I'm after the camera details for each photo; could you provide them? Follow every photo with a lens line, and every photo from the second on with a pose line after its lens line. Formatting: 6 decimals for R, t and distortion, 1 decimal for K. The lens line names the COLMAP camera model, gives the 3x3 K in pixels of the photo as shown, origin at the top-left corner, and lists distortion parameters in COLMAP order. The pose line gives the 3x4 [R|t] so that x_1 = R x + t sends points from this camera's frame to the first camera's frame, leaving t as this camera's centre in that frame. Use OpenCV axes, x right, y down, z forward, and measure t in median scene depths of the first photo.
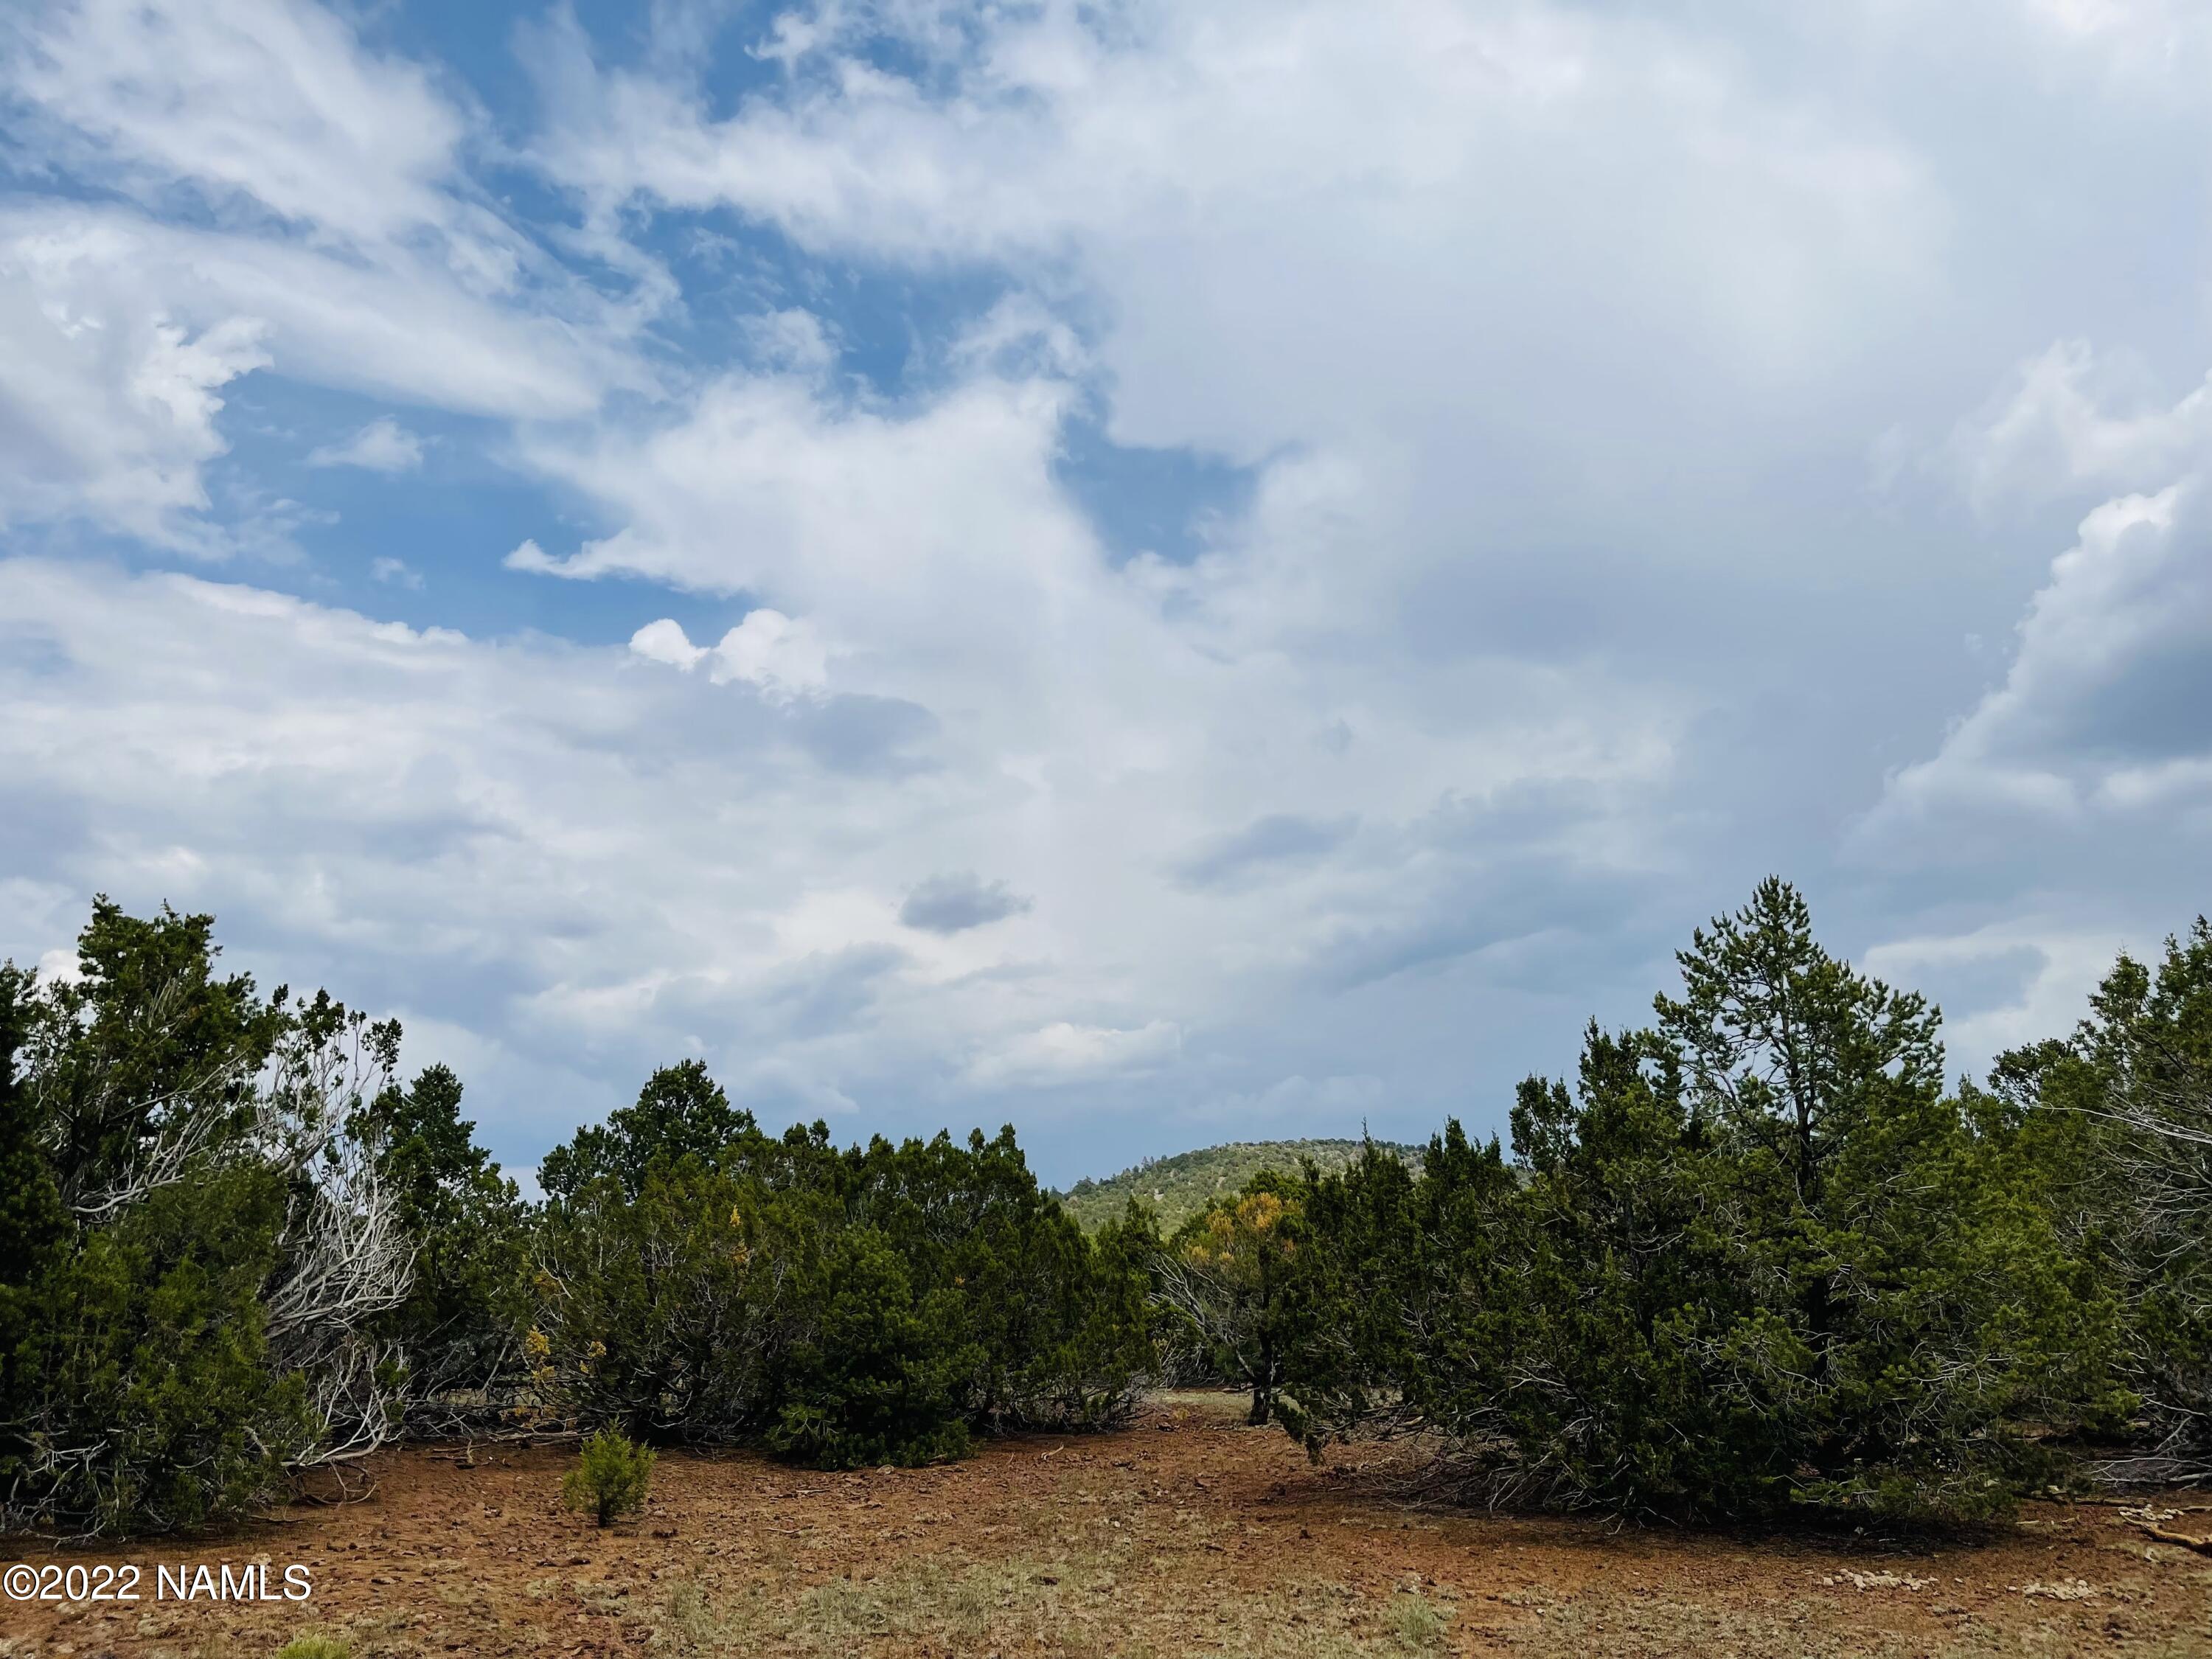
lens RADIAL K [[1690.8, 0, 1098.3], [0, 1690.8, 835.3], [0, 0, 1]] dist [0.042839, -0.083443]
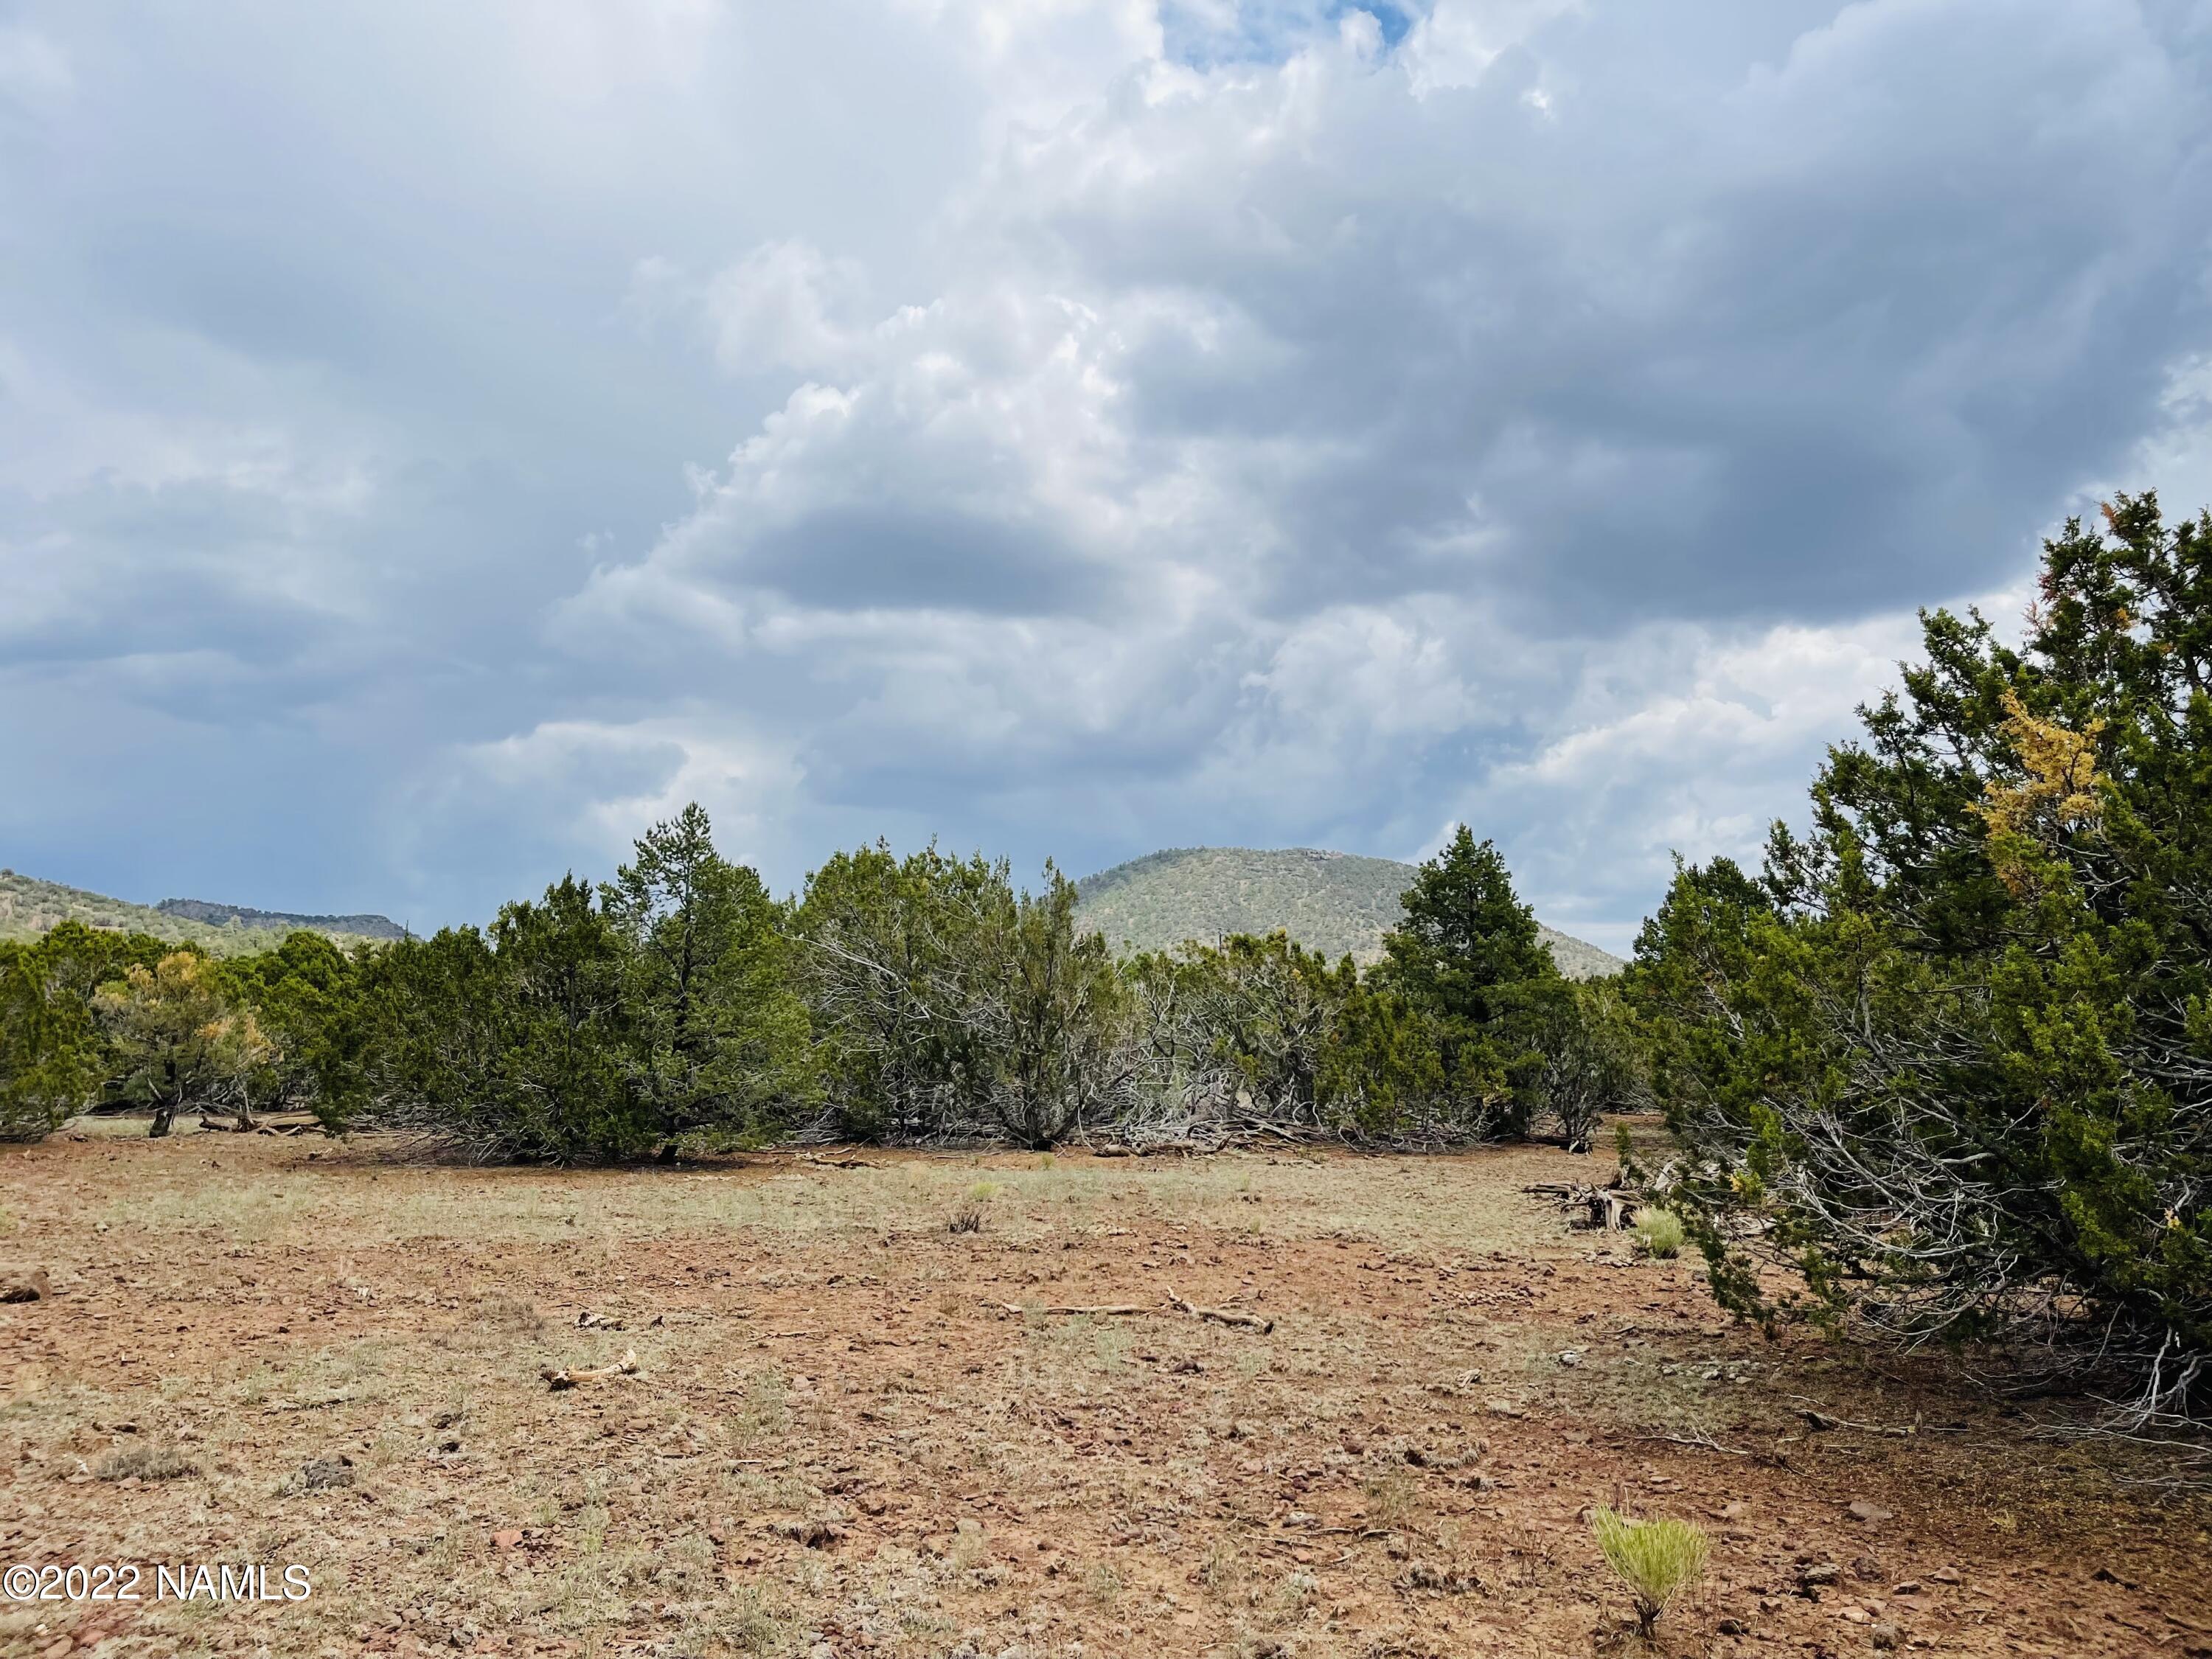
lens RADIAL K [[1690.8, 0, 1098.3], [0, 1690.8, 835.3], [0, 0, 1]] dist [0.042839, -0.083443]
pose [[0.724129, 0.097065, 0.682800, -0.376270], [-0.193550, 0.978860, 0.066113, -0.107608], [-0.661949, -0.180030, 0.727608, -0.415717]]
